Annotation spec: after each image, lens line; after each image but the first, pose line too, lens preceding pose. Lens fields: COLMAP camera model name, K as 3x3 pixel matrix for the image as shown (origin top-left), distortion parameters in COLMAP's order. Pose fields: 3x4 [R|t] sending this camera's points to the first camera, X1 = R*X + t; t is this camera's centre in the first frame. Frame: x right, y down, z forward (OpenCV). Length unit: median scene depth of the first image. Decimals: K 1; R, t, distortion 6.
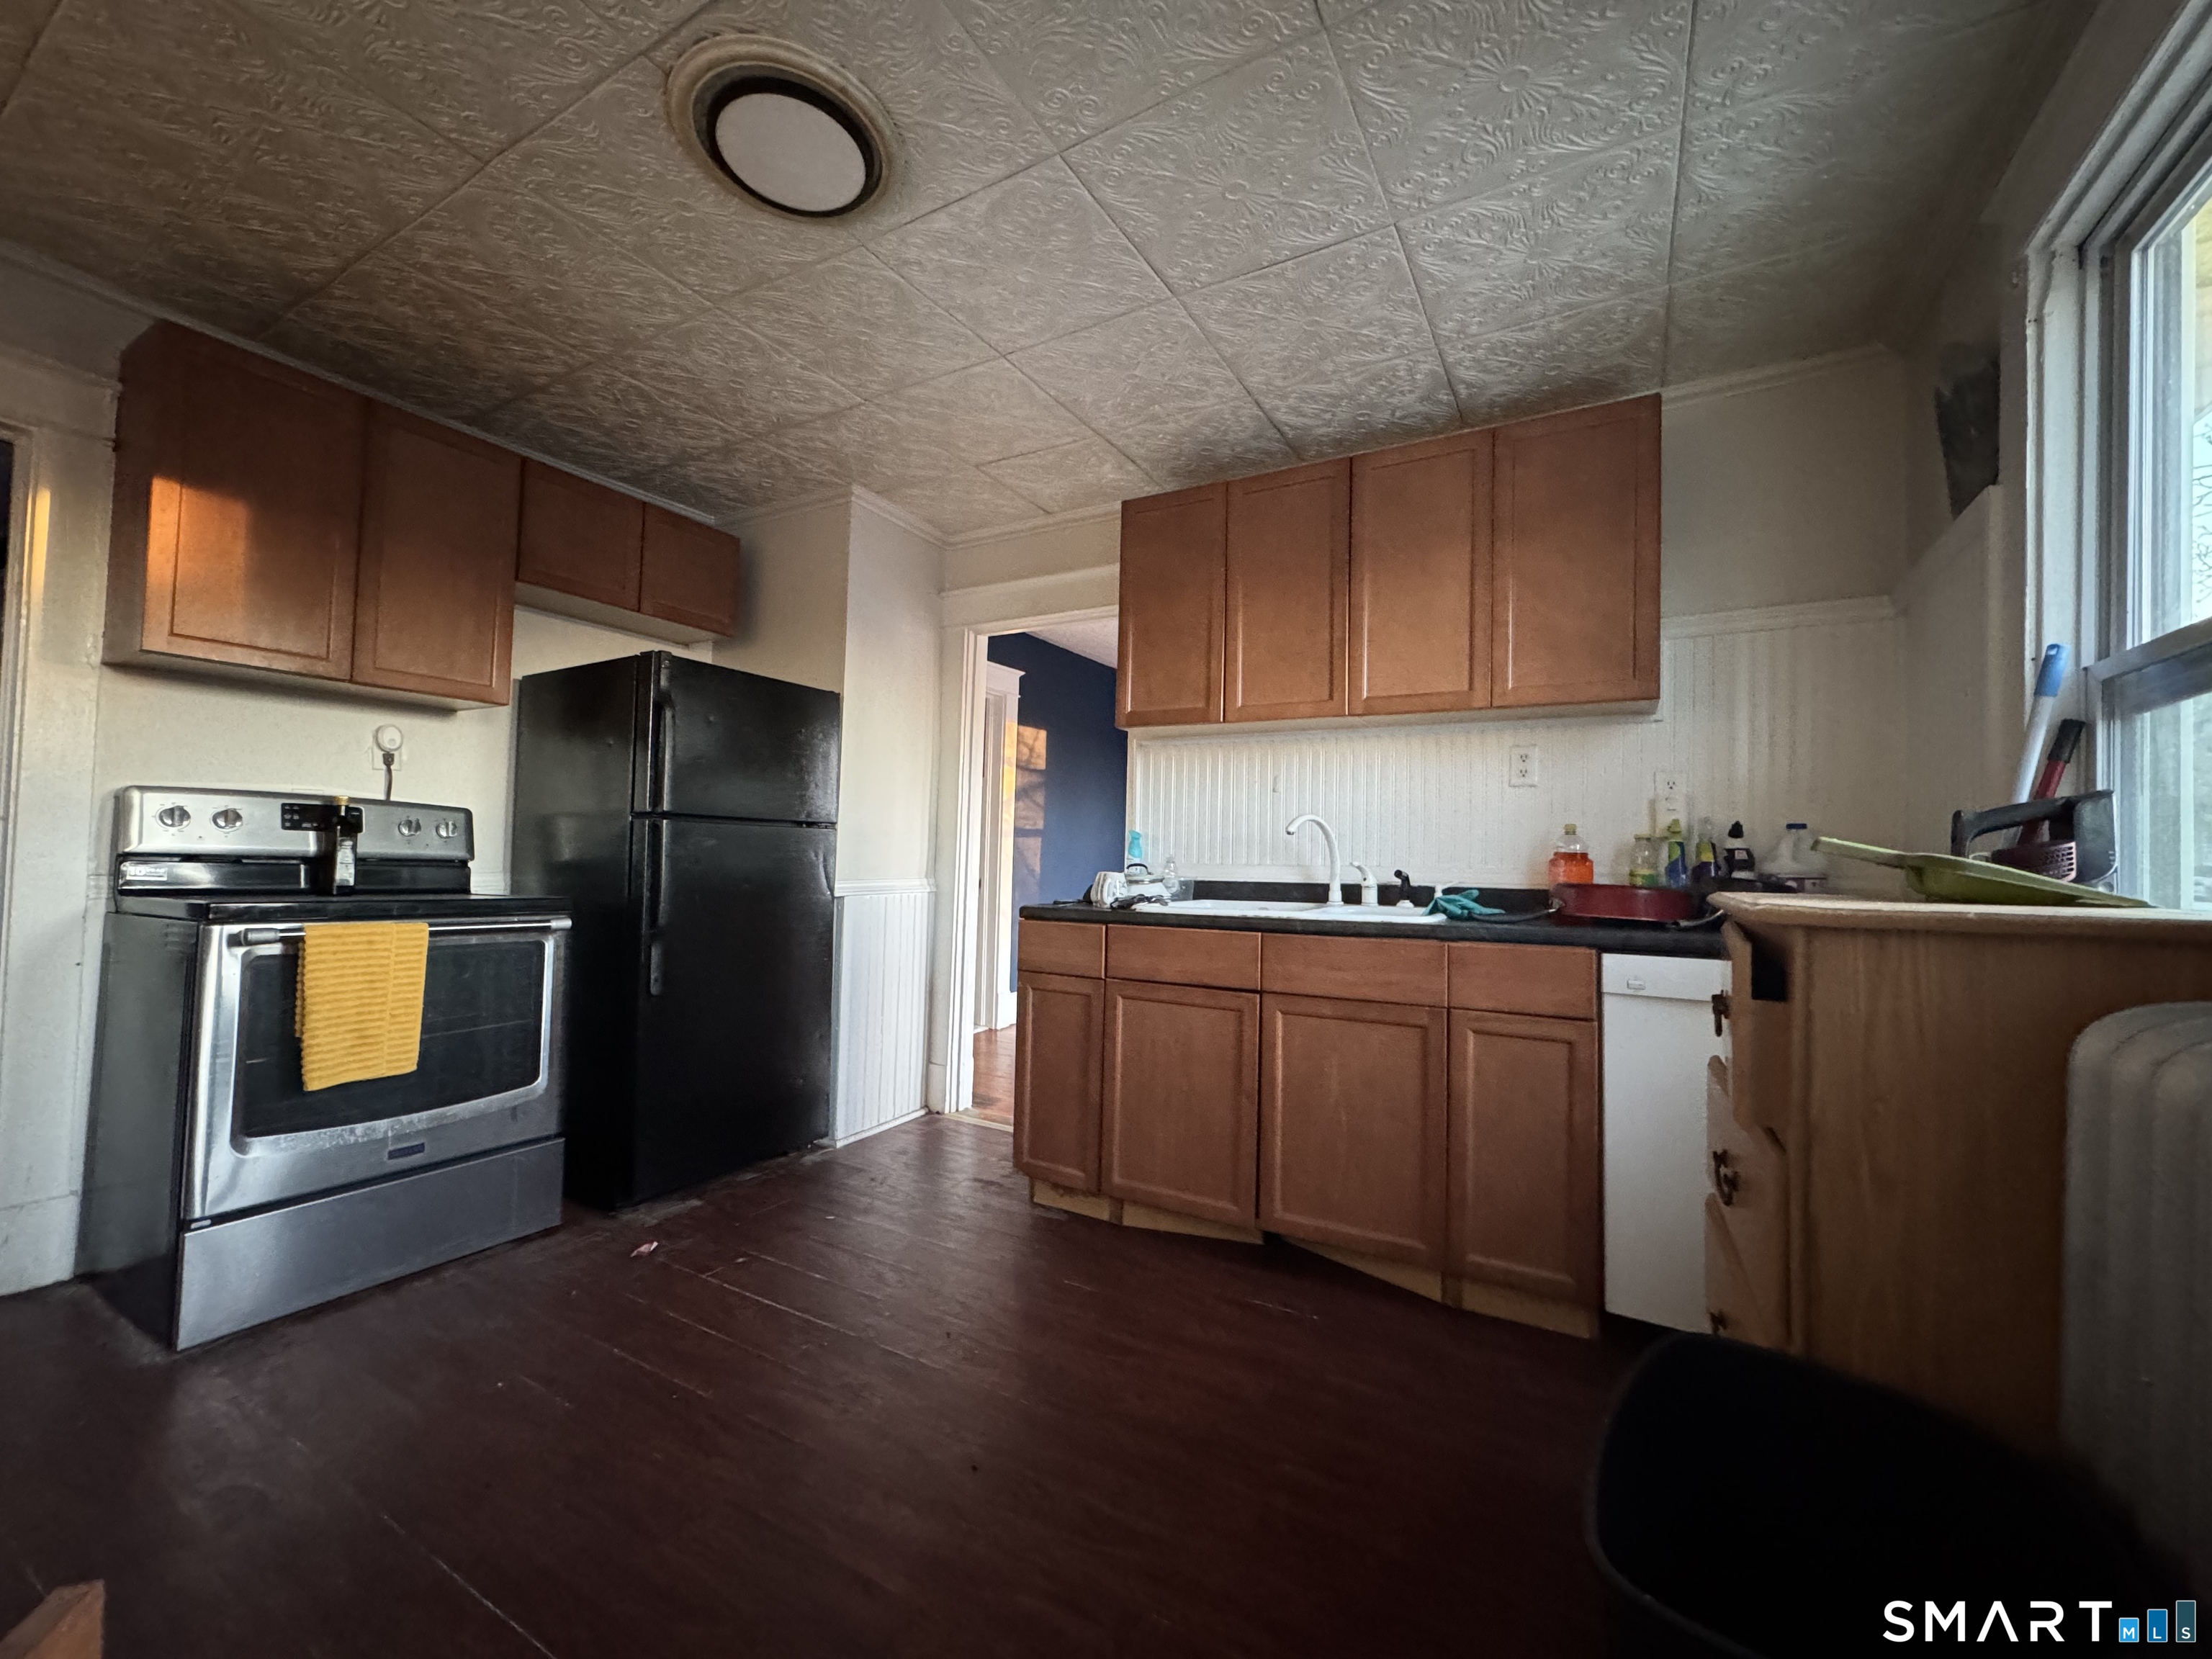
lens RADIAL K [[885.4, 0, 1103.7], [0, 885.4, 827.2], [0, 0, 1]] dist [-0.001712, -0.000146]
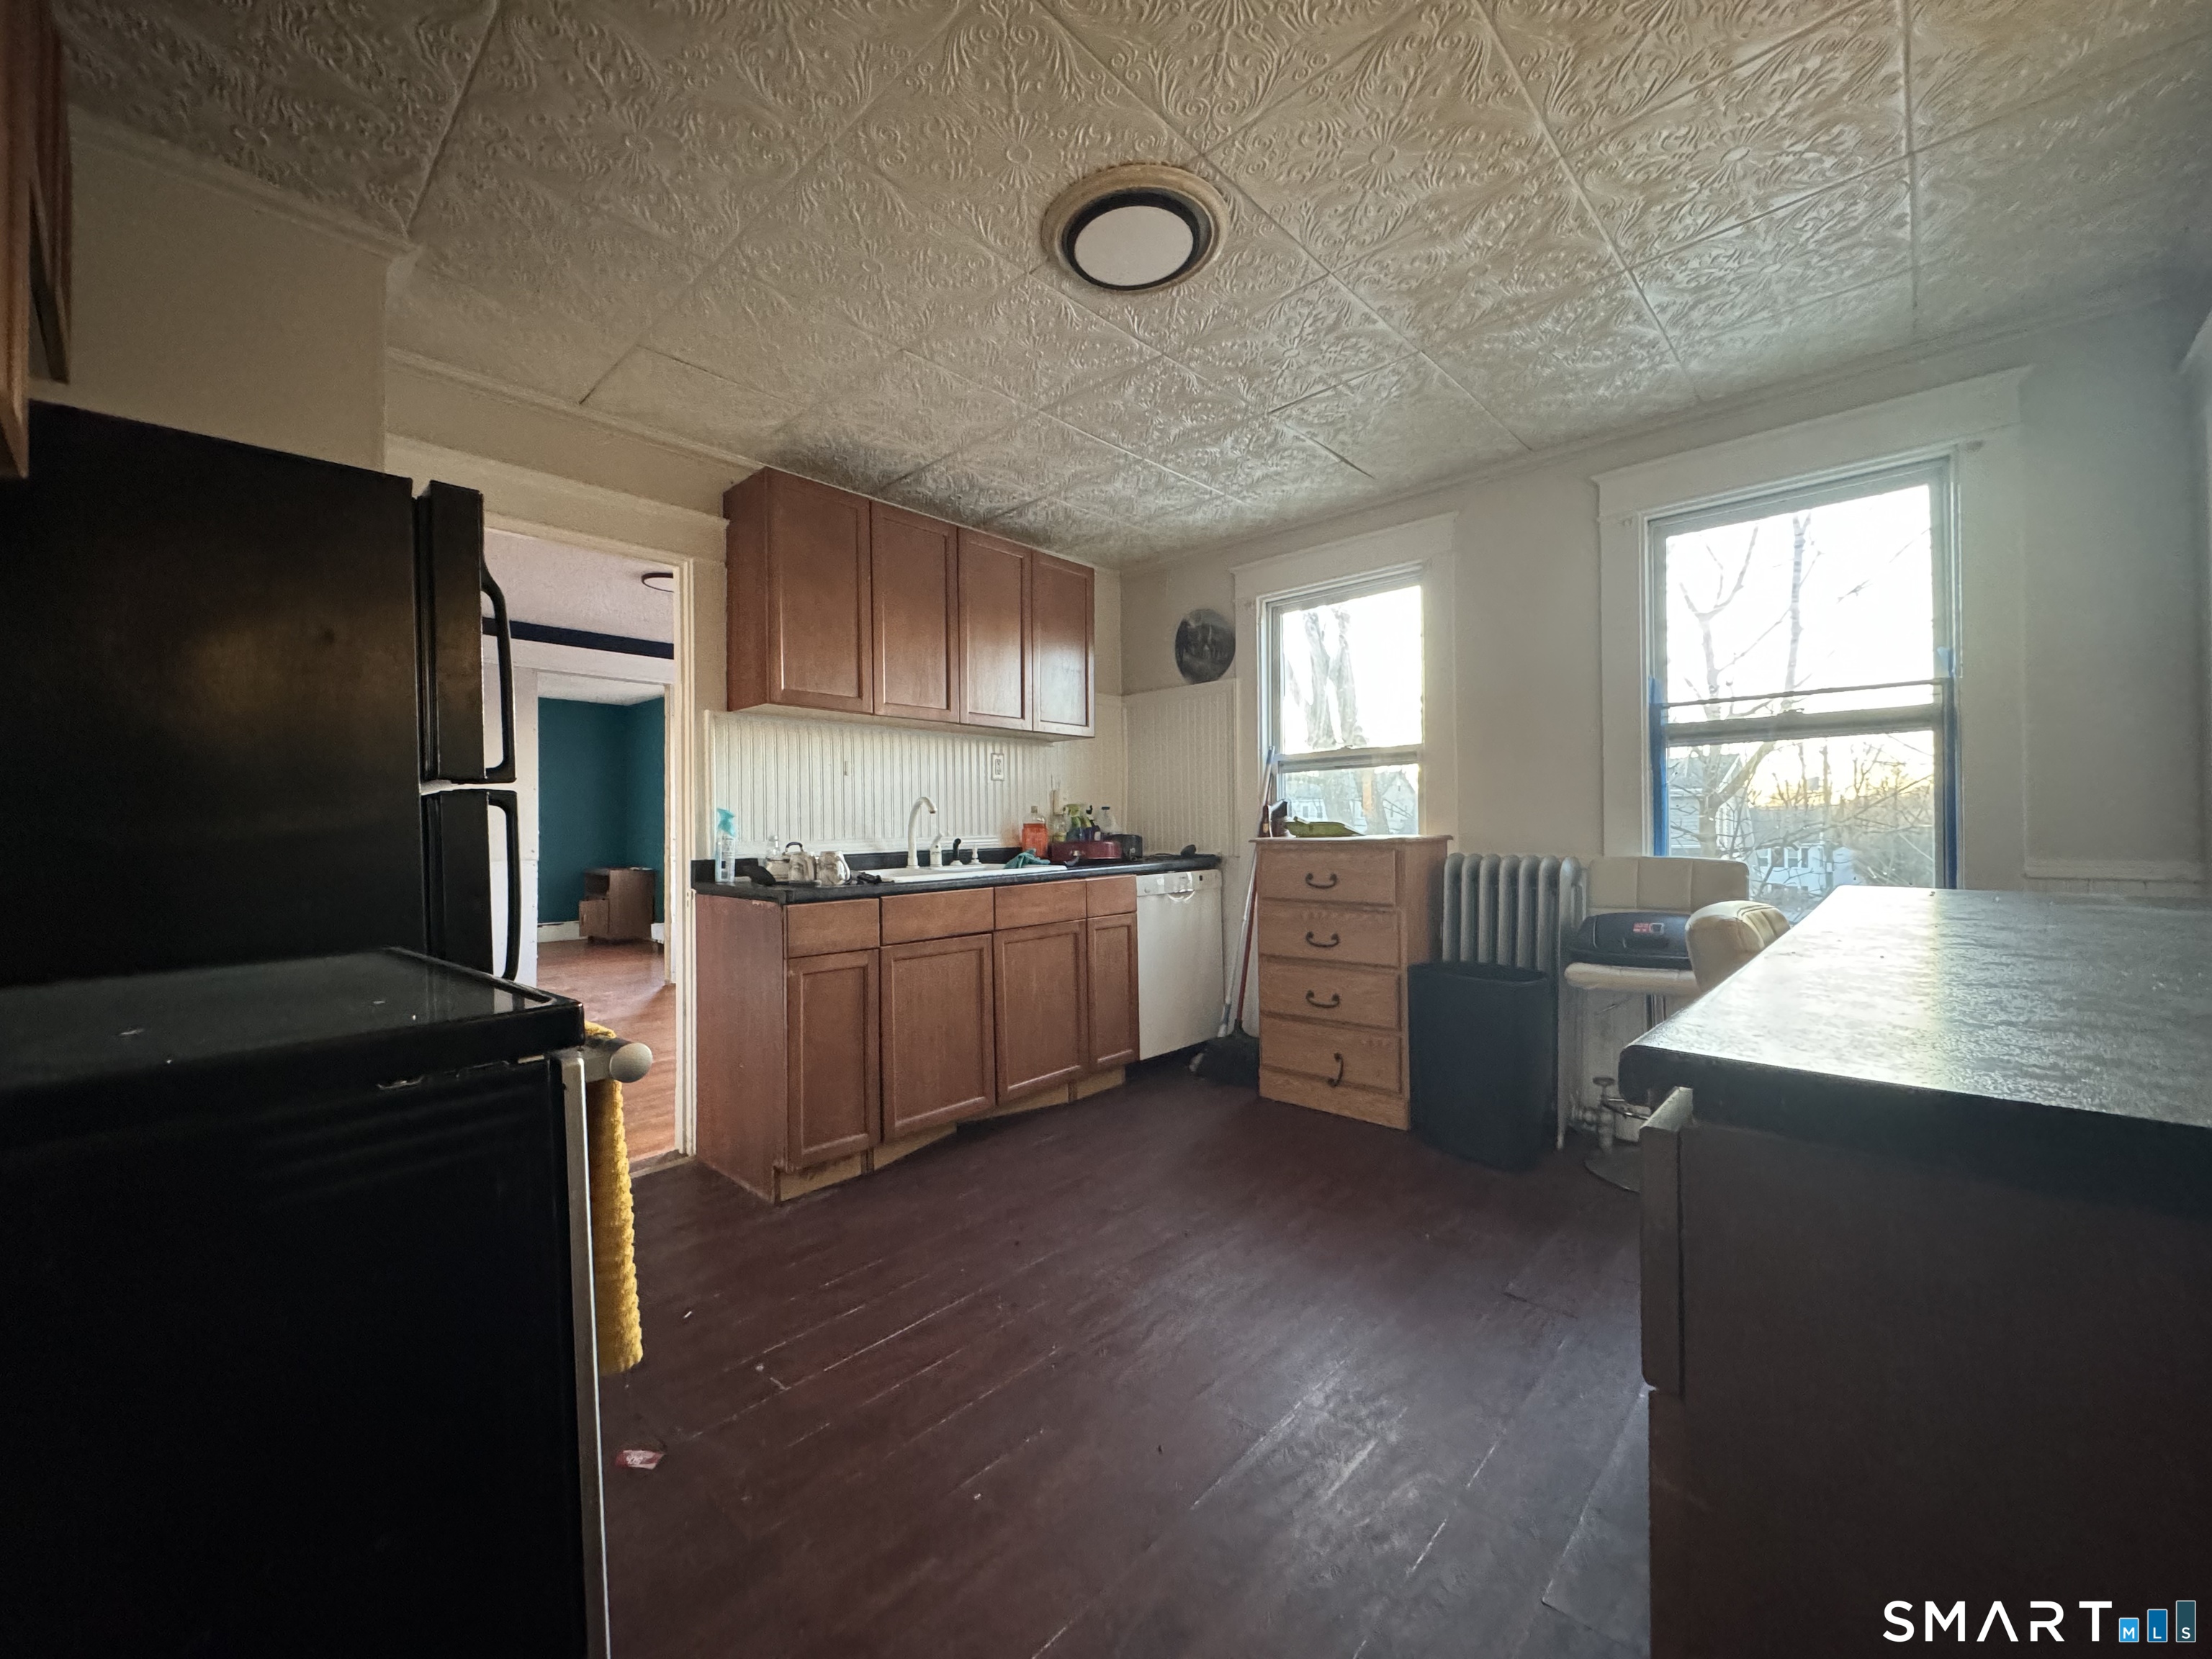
lens RADIAL K [[885.4, 0, 1107.3], [0, 885.4, 833.9], [0, 0, 1]] dist [-0.001712, -0.000146]
pose [[0.219406, -0.029171, 0.975197, -0.986368], [-0.011257, 0.999411, 0.032428, -0.005947], [-0.975569, -0.018092, 0.218948, 0.492683]]
